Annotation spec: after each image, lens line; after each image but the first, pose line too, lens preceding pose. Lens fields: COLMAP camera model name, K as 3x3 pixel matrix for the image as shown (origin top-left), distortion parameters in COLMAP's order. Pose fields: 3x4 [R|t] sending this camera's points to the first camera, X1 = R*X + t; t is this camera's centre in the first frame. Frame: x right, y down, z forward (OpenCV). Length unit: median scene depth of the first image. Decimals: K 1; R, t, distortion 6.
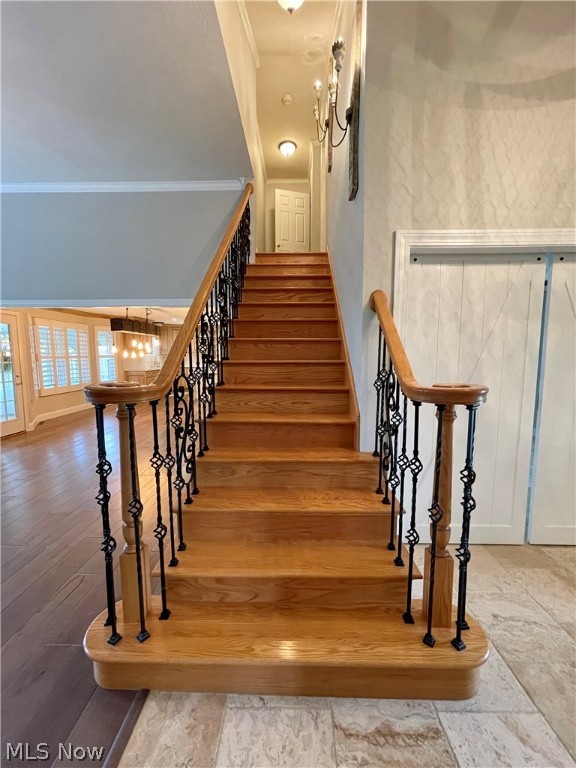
lens RADIAL K [[307.5, 0, 287.0], [0, 307.5, 384.3], [0, 0, 1]] dist [-0.000169, 0.000220]
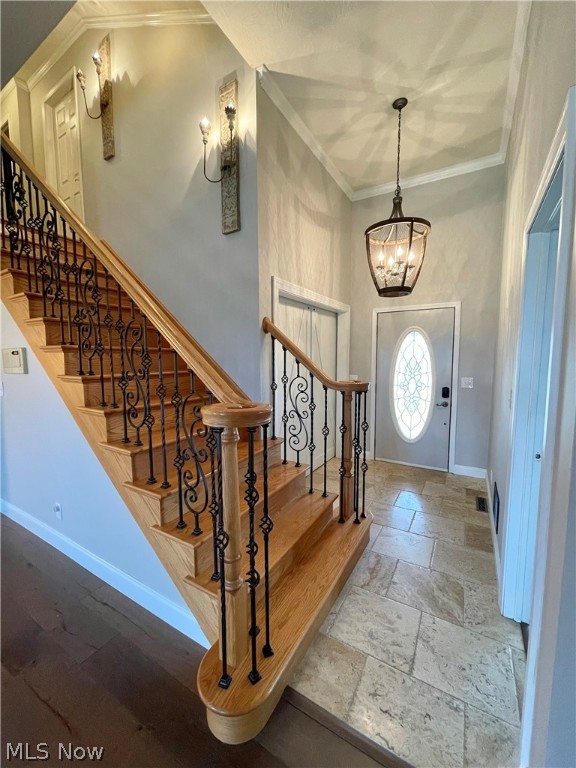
lens RADIAL K [[307.5, 0, 287.0], [0, 307.5, 384.3], [0, 0, 1]] dist [-0.000169, 0.000220]
pose [[0.492901, -0.075568, 0.866798, -1.321778], [0.077286, 0.996086, 0.042891, -0.101477], [-0.866646, 0.045850, 0.496812, 0.426127]]
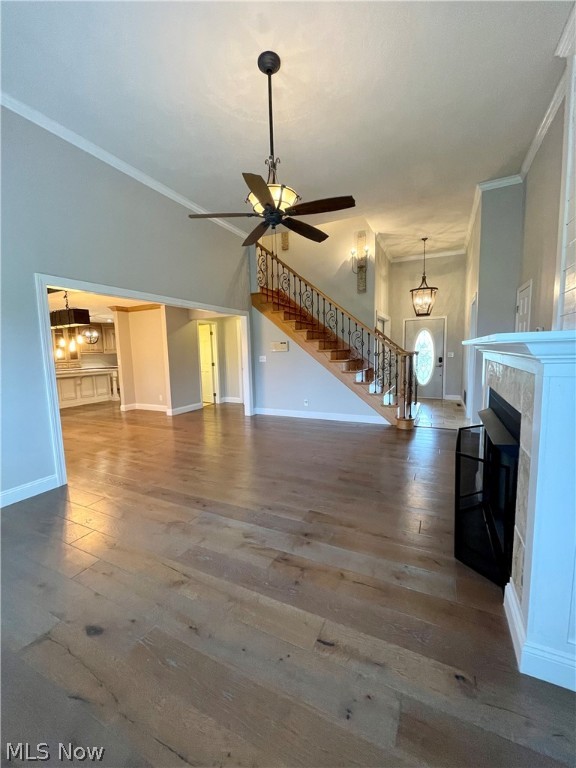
lens RADIAL K [[307.5, 0, 287.0], [0, 307.5, 384.3], [0, 0, 1]] dist [-0.000169, 0.000220]
pose [[0.420652, -0.104996, 0.901126, -4.883875], [0.103493, 0.992350, 0.067314, -0.022234], [-0.901300, 0.064945, 0.428300, 0.747890]]
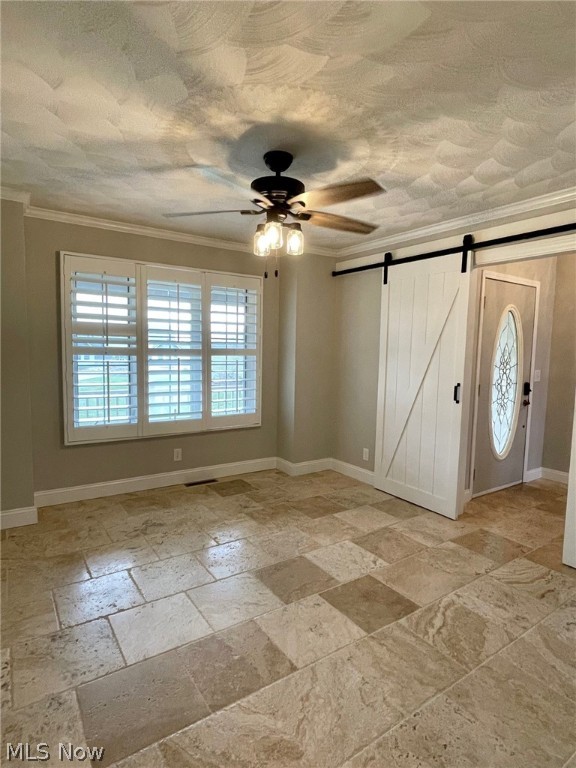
lens RADIAL K [[421.8, 0, 288.0], [0, 421.8, 384.0], [0, 0, 1]] dist [0.000012, -0.000119]
pose [[-0.583282, -0.078892, 0.808430, 0.397782], [0.052734, 0.989495, 0.134609, -0.379561], [-0.810556, 0.121147, -0.572994, 4.129596]]
